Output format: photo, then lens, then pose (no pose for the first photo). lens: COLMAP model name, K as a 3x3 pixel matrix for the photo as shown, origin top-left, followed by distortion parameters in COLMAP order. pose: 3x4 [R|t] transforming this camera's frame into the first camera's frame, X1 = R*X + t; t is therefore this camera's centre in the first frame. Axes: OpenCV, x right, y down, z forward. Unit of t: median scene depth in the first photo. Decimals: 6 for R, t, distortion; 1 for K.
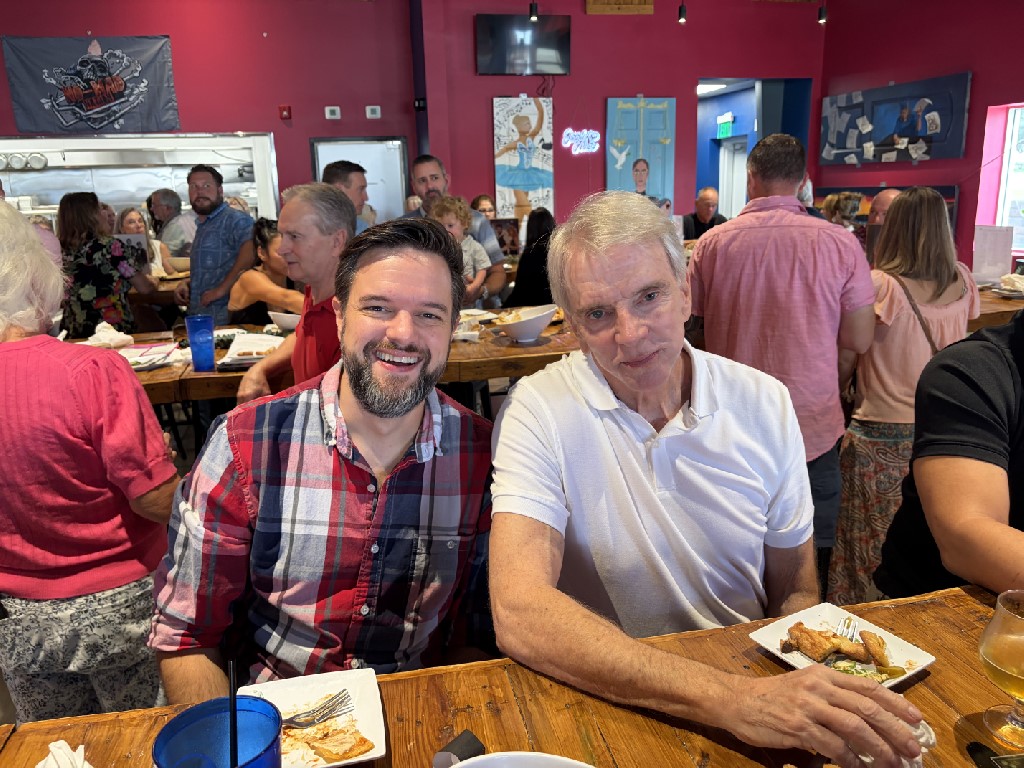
lens RADIAL K [[754.6, 0, 506.0], [0, 754.6, 382.8], [0, 0, 1]] dist [0.004189, -0.015417]
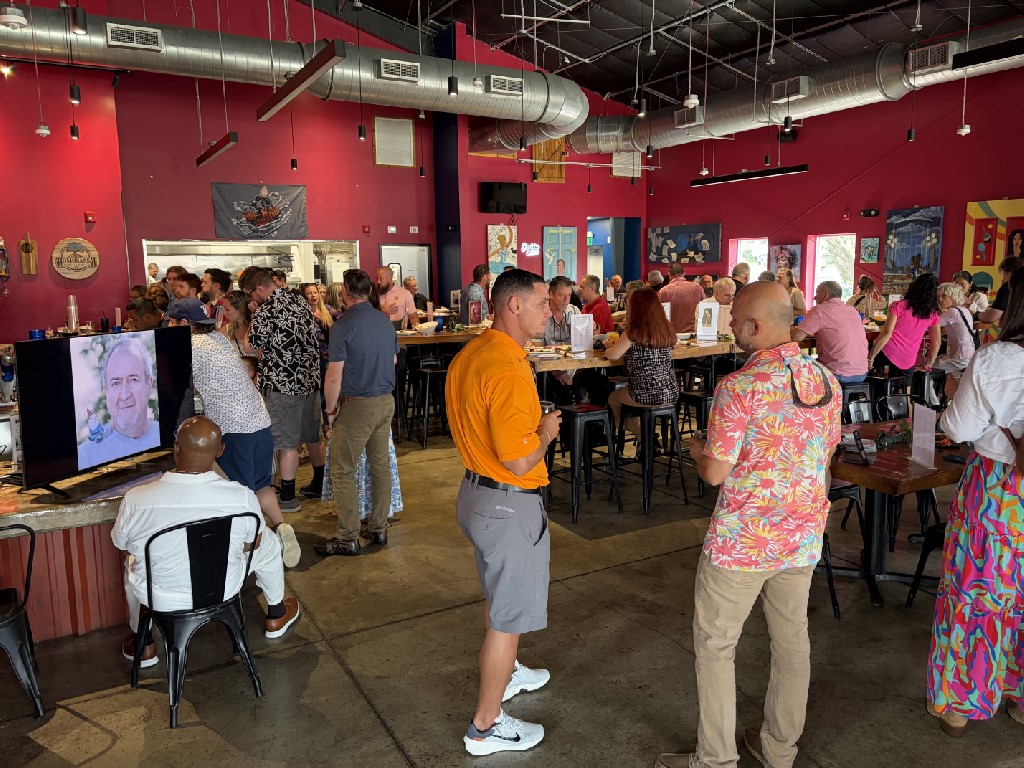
lens RADIAL K [[754.6, 0, 511.6], [0, 754.6, 378.9], [0, 0, 1]] dist [0.004189, -0.015417]
pose [[0.955825, -0.029878, 0.292415, -0.482392], [0.061933, 0.992958, -0.100986, 0.167169], [-0.287339, 0.114635, 0.950944, -0.667010]]
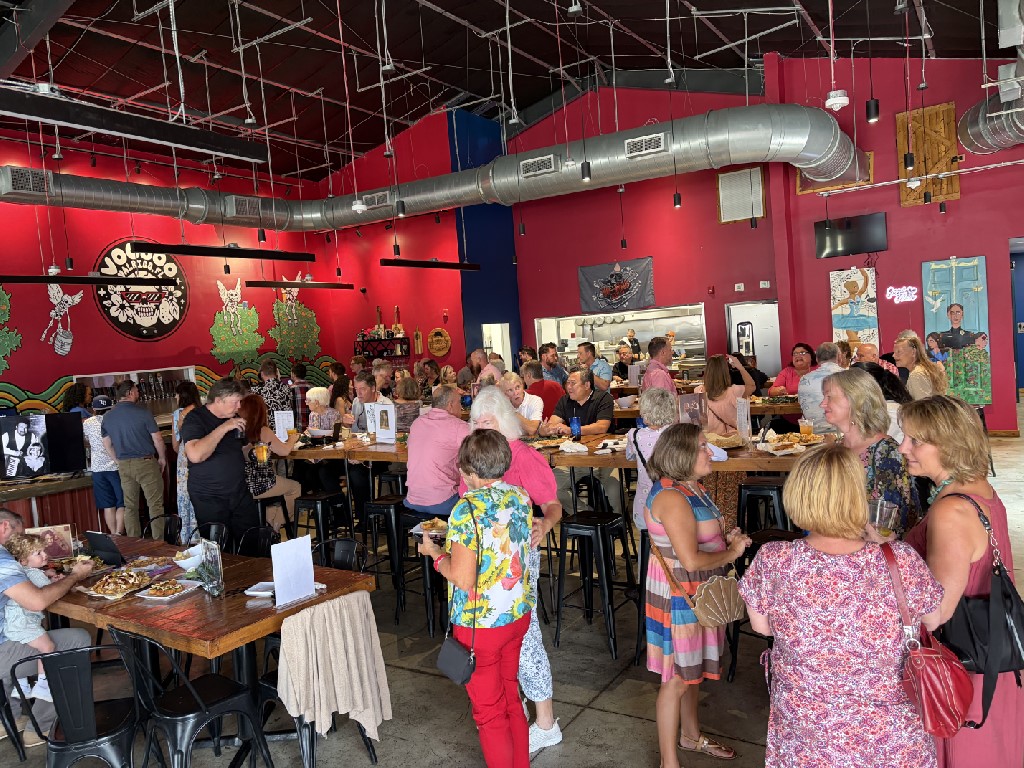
lens RADIAL K [[754.6, 0, 505.3], [0, 754.6, 385.8], [0, 0, 1]] dist [0.004189, -0.015417]
pose [[0.692202, 0.016706, -0.721510, 0.601794], [-0.119477, 0.988590, -0.091734, 0.059972], [0.711745, 0.149702, 0.686300, -0.443625]]
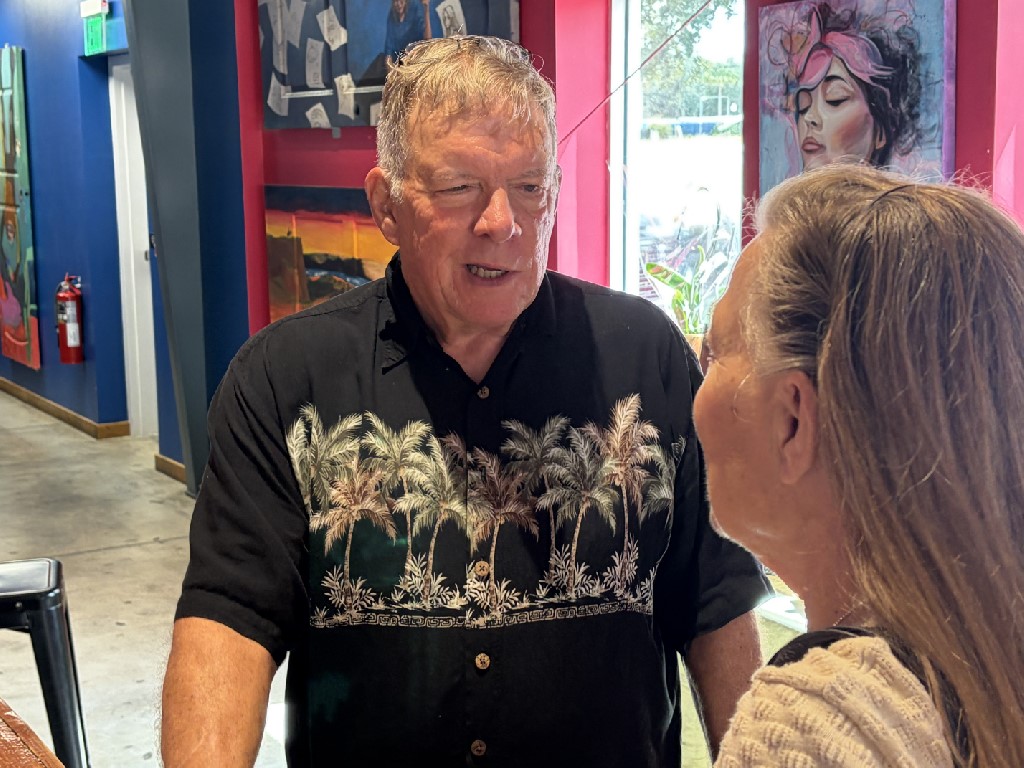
lens RADIAL K [[1488.4, 0, 511.8], [0, 1488.4, 383.2], [0, 0, 1]] dist [0.040252, 0.000000]
pose [[0.942084, -0.039221, 0.333076, 0.301156], [0.071510, 0.993791, -0.085237, -0.093179], [-0.327665, 0.104119, 0.939039, 0.280635]]
